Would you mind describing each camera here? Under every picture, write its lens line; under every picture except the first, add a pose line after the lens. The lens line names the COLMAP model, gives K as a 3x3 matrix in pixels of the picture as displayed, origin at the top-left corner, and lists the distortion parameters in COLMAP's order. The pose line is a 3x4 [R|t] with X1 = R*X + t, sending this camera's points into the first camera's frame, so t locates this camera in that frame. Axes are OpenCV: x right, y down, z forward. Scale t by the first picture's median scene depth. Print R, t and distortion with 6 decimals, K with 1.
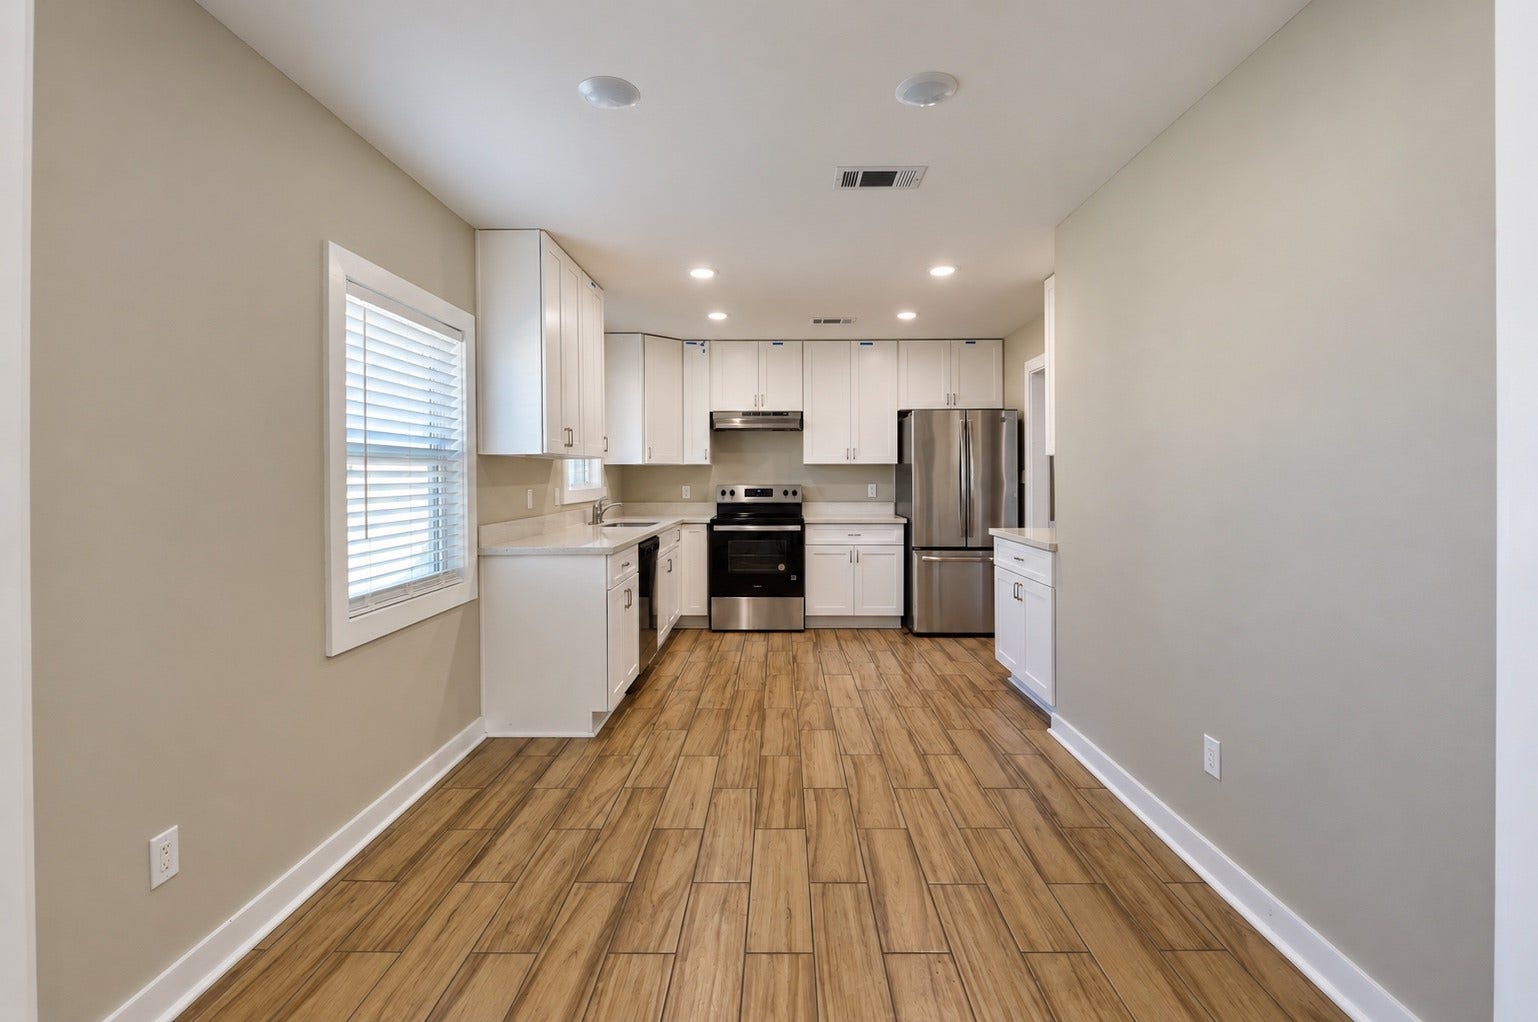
lens RADIAL K [[710.5, 0, 804.5], [0, 710.5, 479.4], [0, 0, 1]] dist [-0.000078, -0.000065]
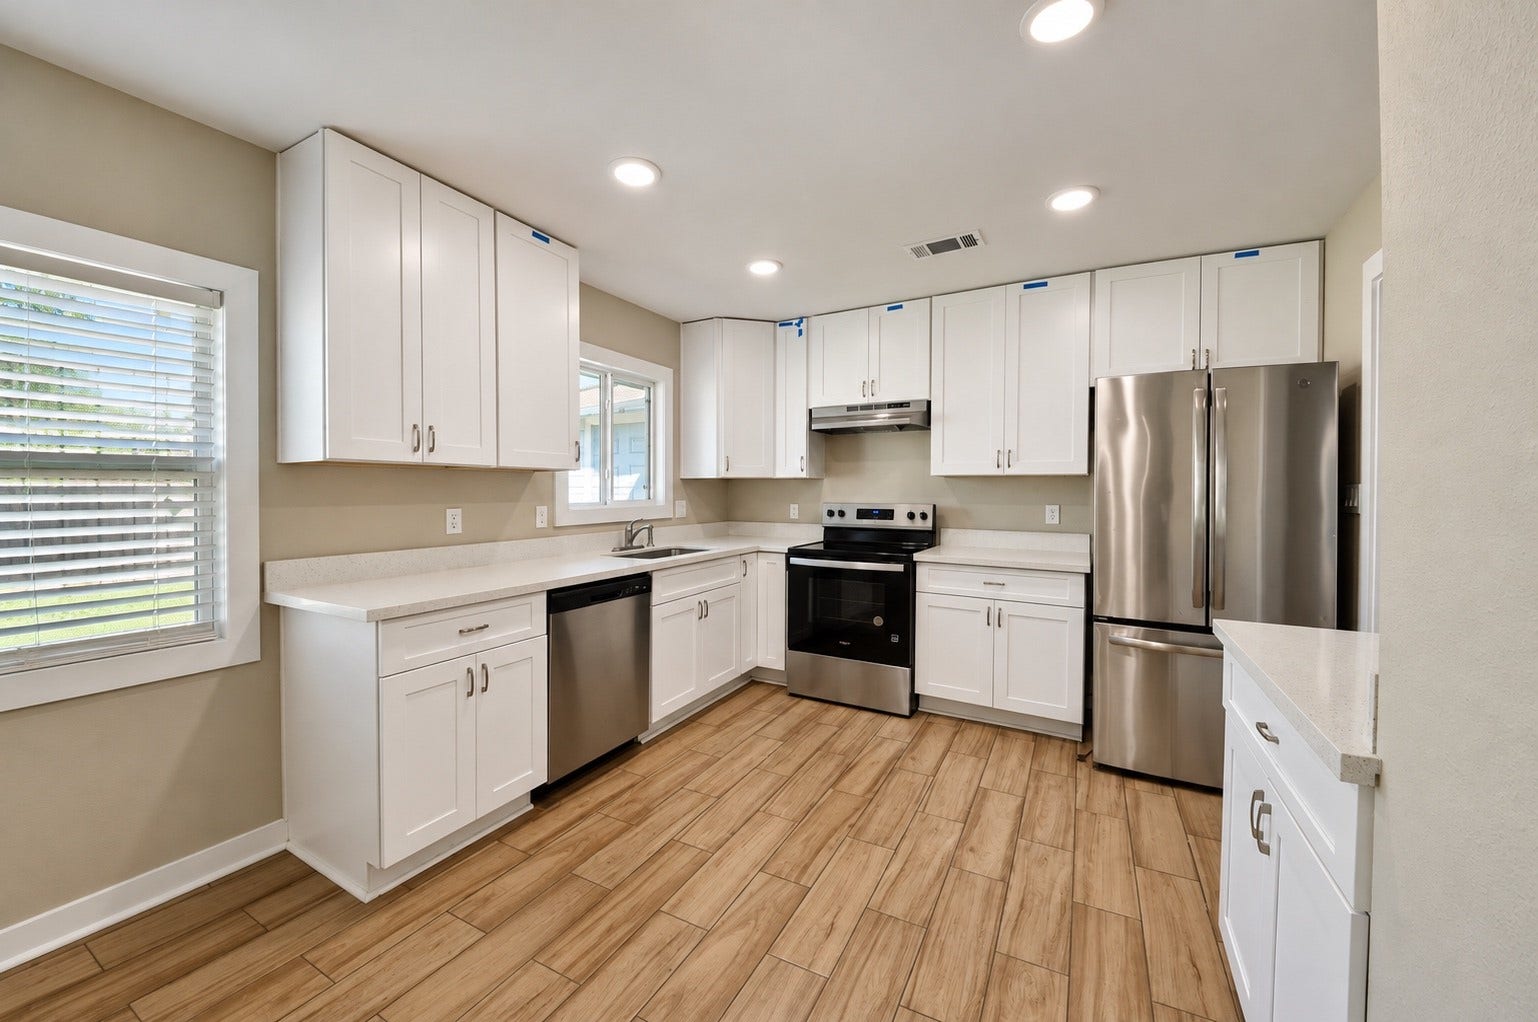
lens RADIAL K [[610.4, 0, 728.0], [0, 610.4, 507.2], [0, 0, 1]] dist [0.000638, -0.000117]
pose [[0.846259, 0.019099, -0.532429, 0.158084], [-0.004184, 0.999565, 0.029206, -0.007349], [0.532755, -0.022488, 0.845971, 0.397932]]
